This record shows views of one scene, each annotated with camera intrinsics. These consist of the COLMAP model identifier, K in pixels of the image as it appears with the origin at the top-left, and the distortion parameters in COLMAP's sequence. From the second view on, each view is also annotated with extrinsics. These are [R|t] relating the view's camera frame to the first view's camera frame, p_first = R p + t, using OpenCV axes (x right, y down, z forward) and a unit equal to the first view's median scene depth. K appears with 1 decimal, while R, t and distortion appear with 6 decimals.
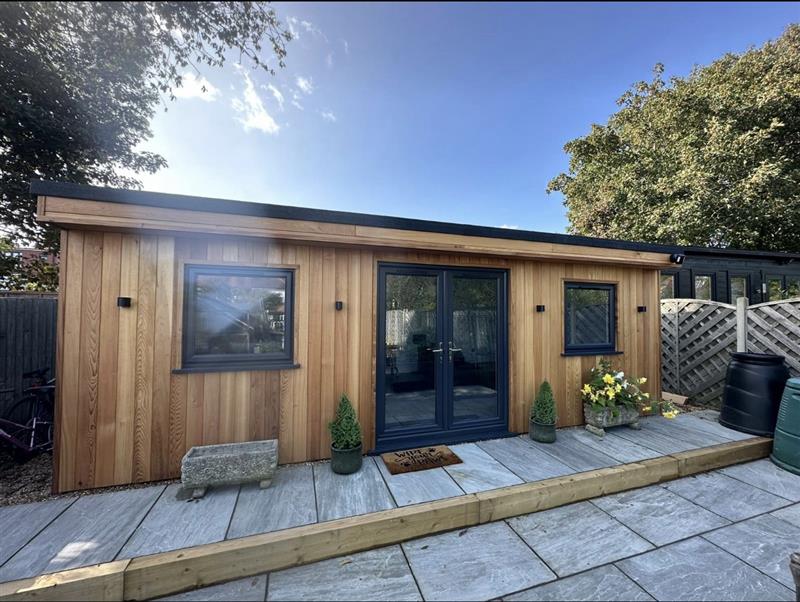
lens RADIAL K [[318.3, 0, 402.1], [0, 318.3, 298.2], [0, 0, 1]] dist [0.004237, -0.000175]
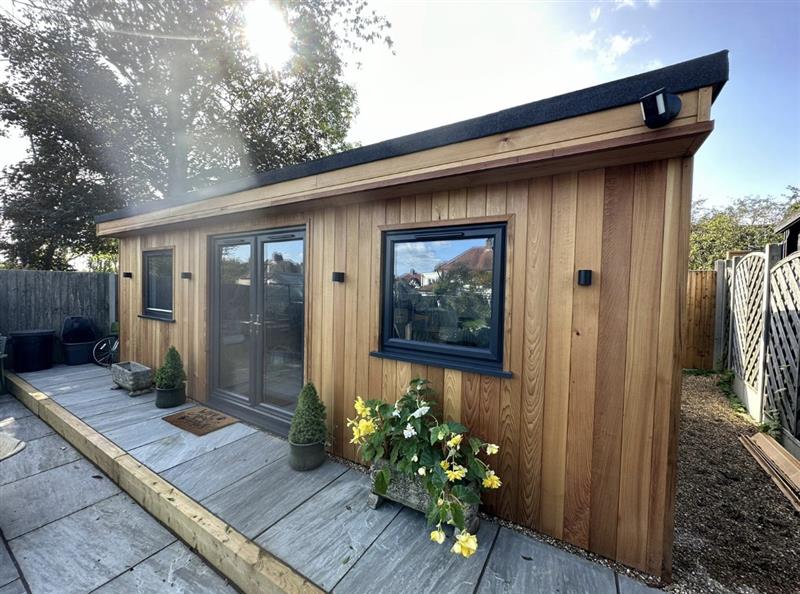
lens RADIAL K [[318.1, 0, 400.7], [0, 318.1, 295.6], [0, 0, 1]] dist [-0.000788, 0.000230]
pose [[0.651915, 0.027122, -0.757807, 1.201223], [0.009716, 0.998979, 0.044111, 0.049342], [0.758230, -0.036120, 0.650986, 0.781919]]
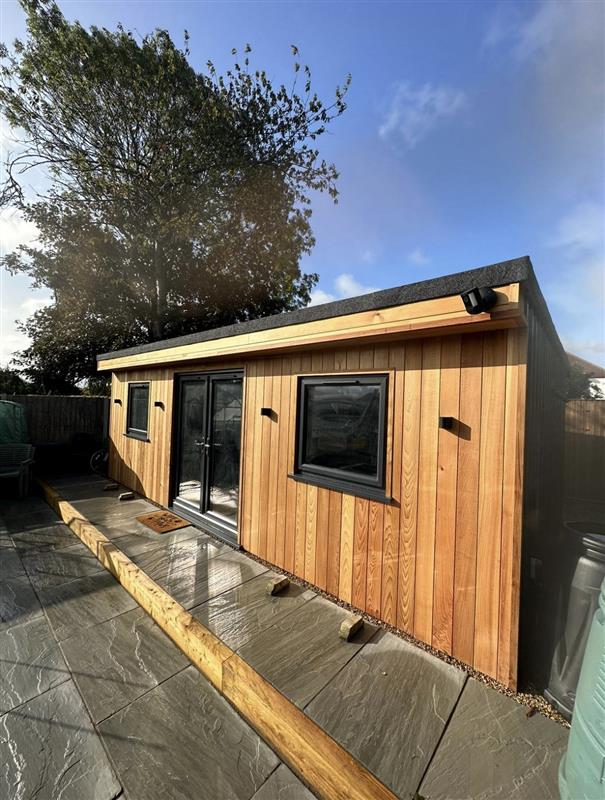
lens RADIAL K [[318.3, 0, 302.9], [0, 318.3, 403.9], [0, 0, 1]] dist [0.004237, -0.000175]
pose [[0.503109, 0.007176, -0.864193, 1.406297], [-0.003439, 0.999974, 0.006301, 0.004570], [0.864216, -0.000198, 0.503121, 0.785941]]
